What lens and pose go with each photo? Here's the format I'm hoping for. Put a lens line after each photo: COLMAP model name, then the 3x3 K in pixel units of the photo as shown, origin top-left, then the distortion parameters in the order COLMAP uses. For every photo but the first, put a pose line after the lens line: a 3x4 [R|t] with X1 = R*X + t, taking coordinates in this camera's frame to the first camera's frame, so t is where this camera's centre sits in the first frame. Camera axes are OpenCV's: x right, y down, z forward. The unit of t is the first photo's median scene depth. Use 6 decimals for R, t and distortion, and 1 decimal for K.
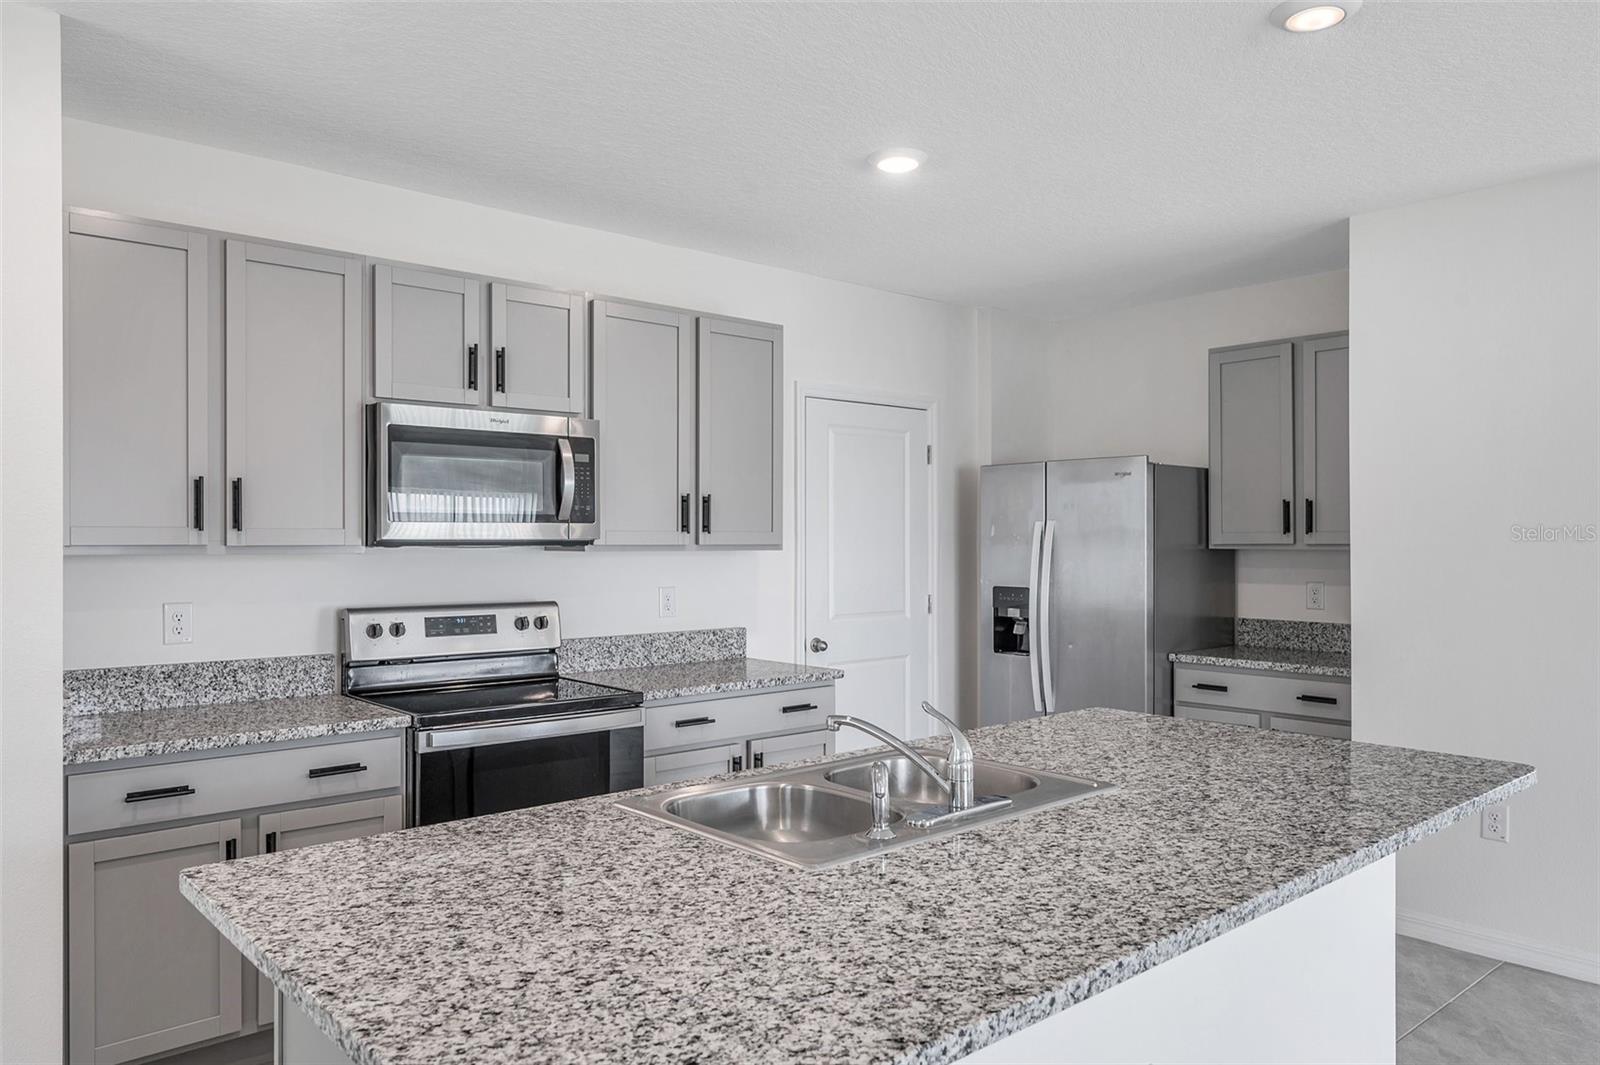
lens RADIAL K [[1107.8, 0, 799.6], [0, 1107.8, 547.3], [0, 0, 1]] dist [-0.003476, 0.004636]
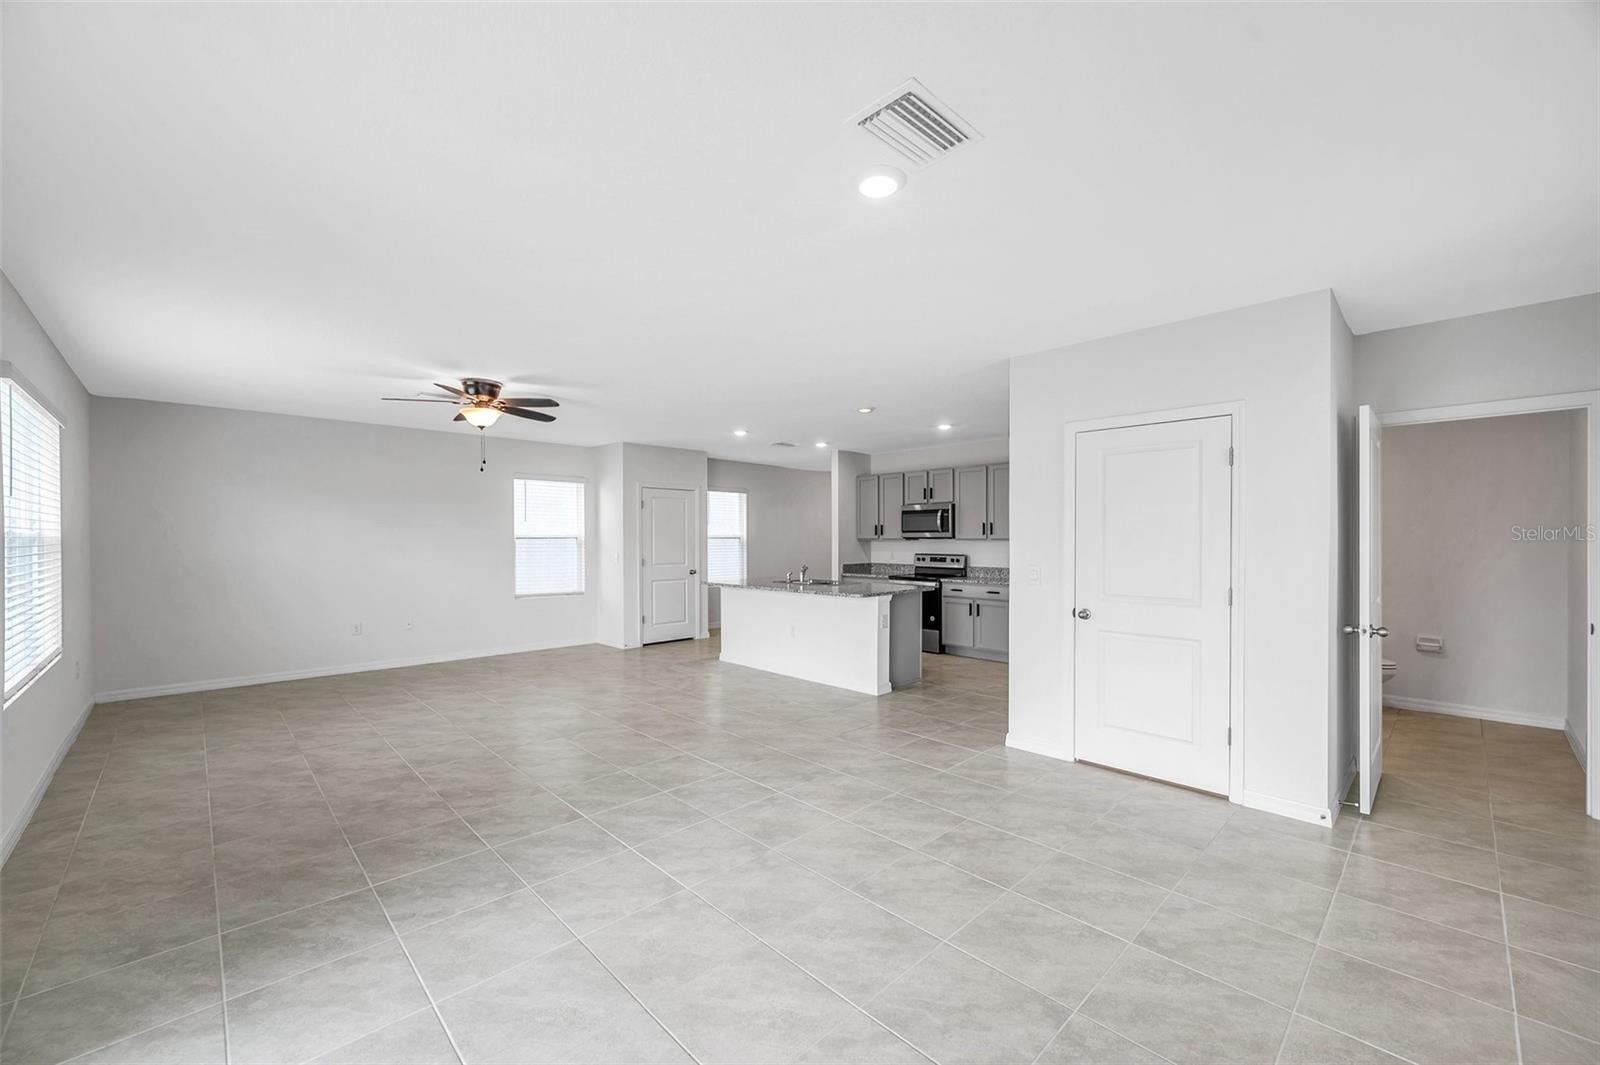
lens RADIAL K [[634.9, 0, 805.6], [0, 634.9, 524.9], [0, 0, 1]] dist [0.001459, -0.000722]
pose [[0.056790, -0.020851, -0.998168, 1.889316], [-0.004933, 0.999764, -0.021165, -0.000440], [0.998374, 0.006126, 0.056673, 0.434779]]
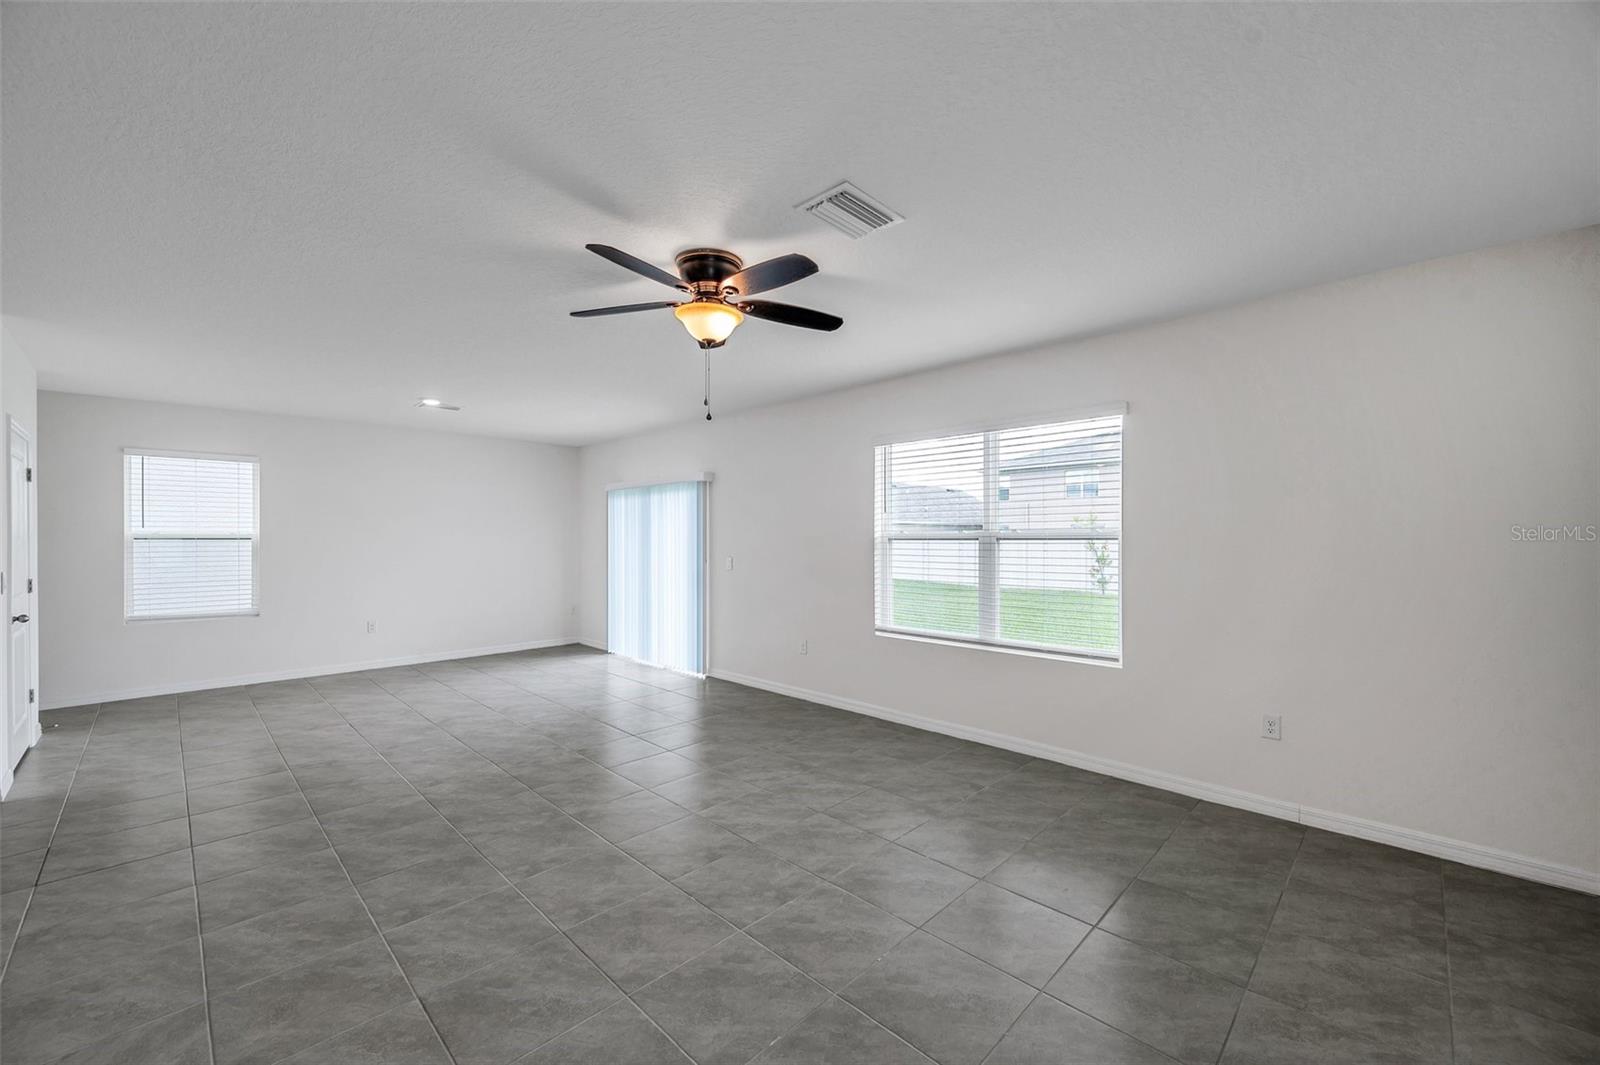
lens RADIAL K [[634.9, 0, 805.1], [0, 634.9, 539.6], [0, 0, 1]] dist [0.001459, -0.000722]
pose [[-0.078978, -0.002219, 0.996874, -0.240695], [0.007186, 0.999970, 0.002795, 0.002911], [-0.996850, 0.007384, -0.078960, -0.215449]]
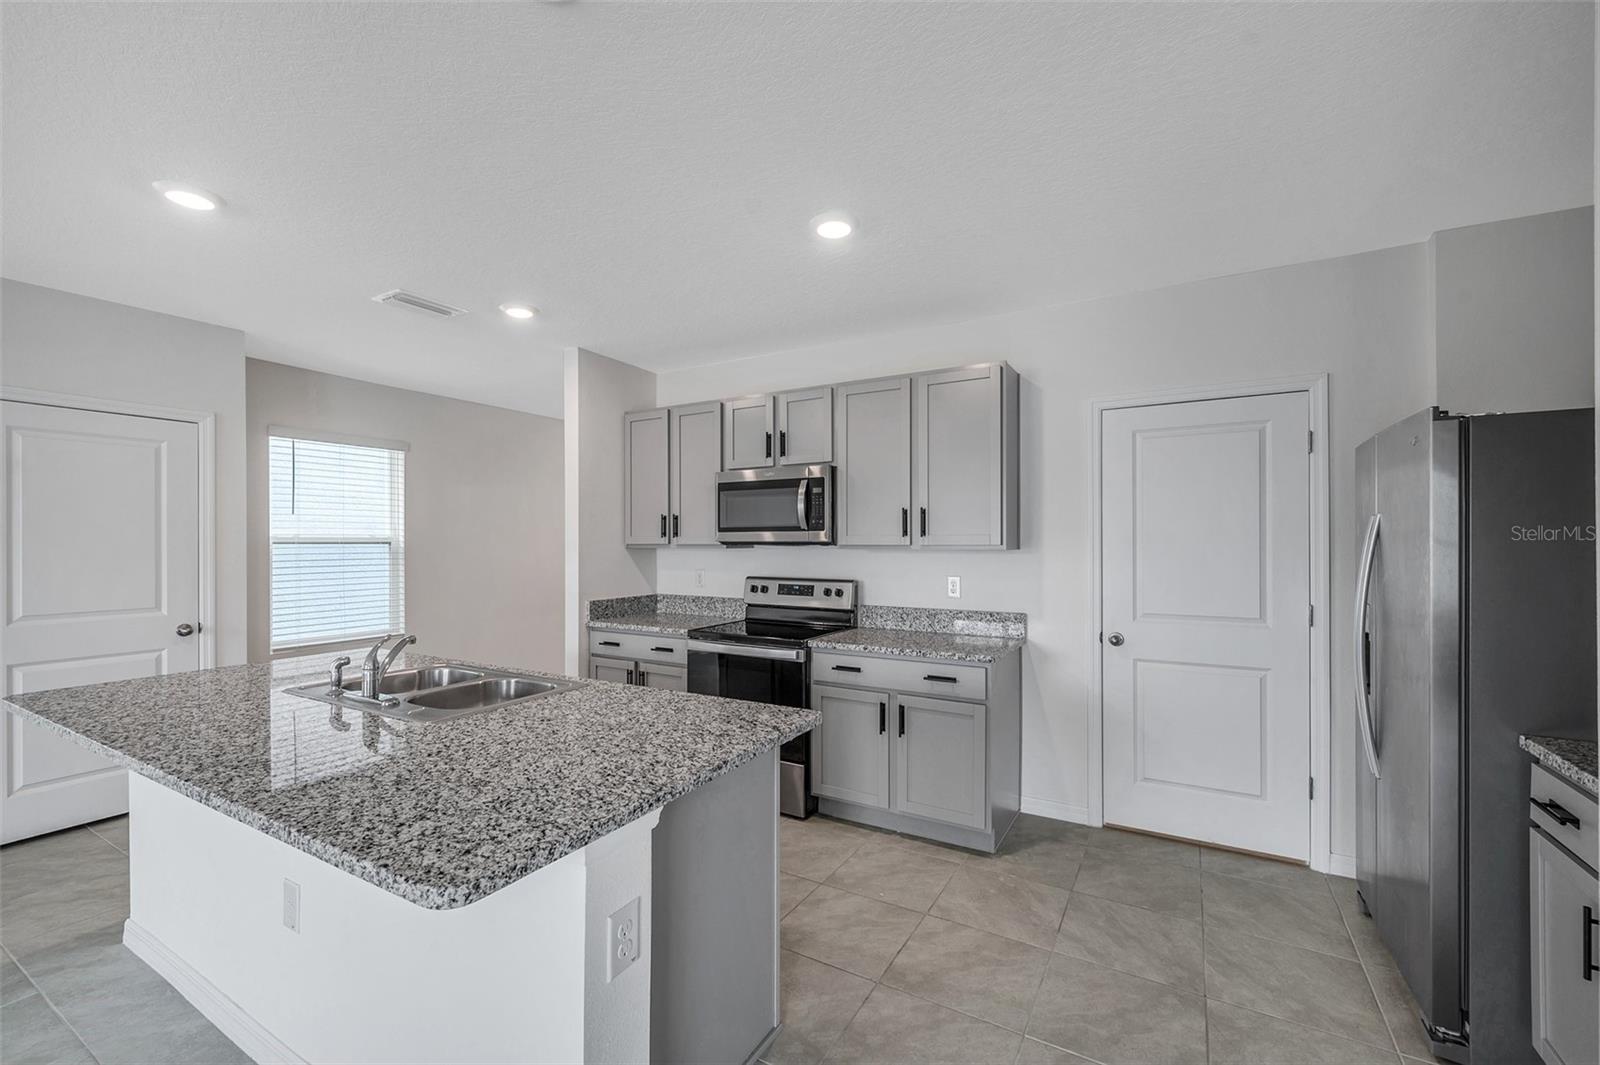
lens RADIAL K [[657.7, 0, 802.0], [0, 657.7, 540.1], [0, 0, 1]] dist [0.000917, 0.000119]
pose [[0.320243, -0.002959, -0.947331, 0.709139], [-0.004641, 0.999978, -0.004693, -0.004176], [0.947324, 0.005900, 0.320223, 0.692012]]
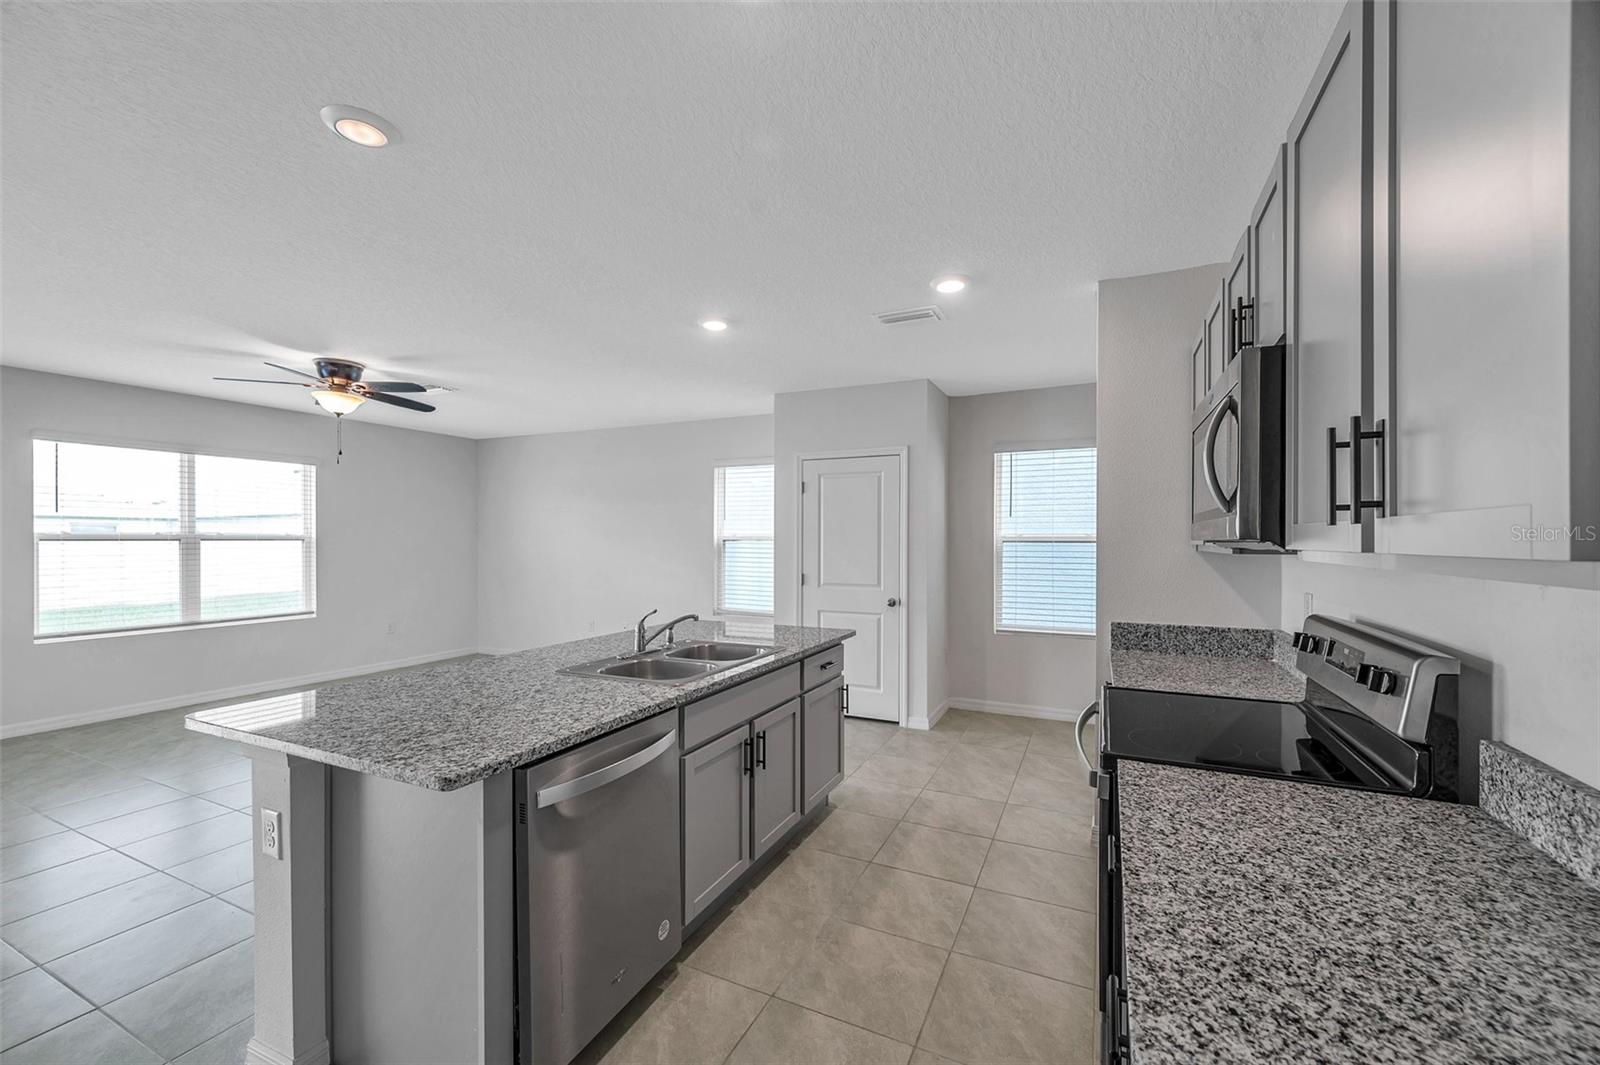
lens RADIAL K [[634.9, 0, 811.6], [0, 634.9, 530.7], [0, 0, 1]] dist [0.001459, -0.000722]
pose [[-0.913916, -0.008589, -0.405812, 0.192974], [-0.005183, 0.999942, -0.009492, -0.007779], [0.405869, -0.006571, -0.913908, 1.273800]]
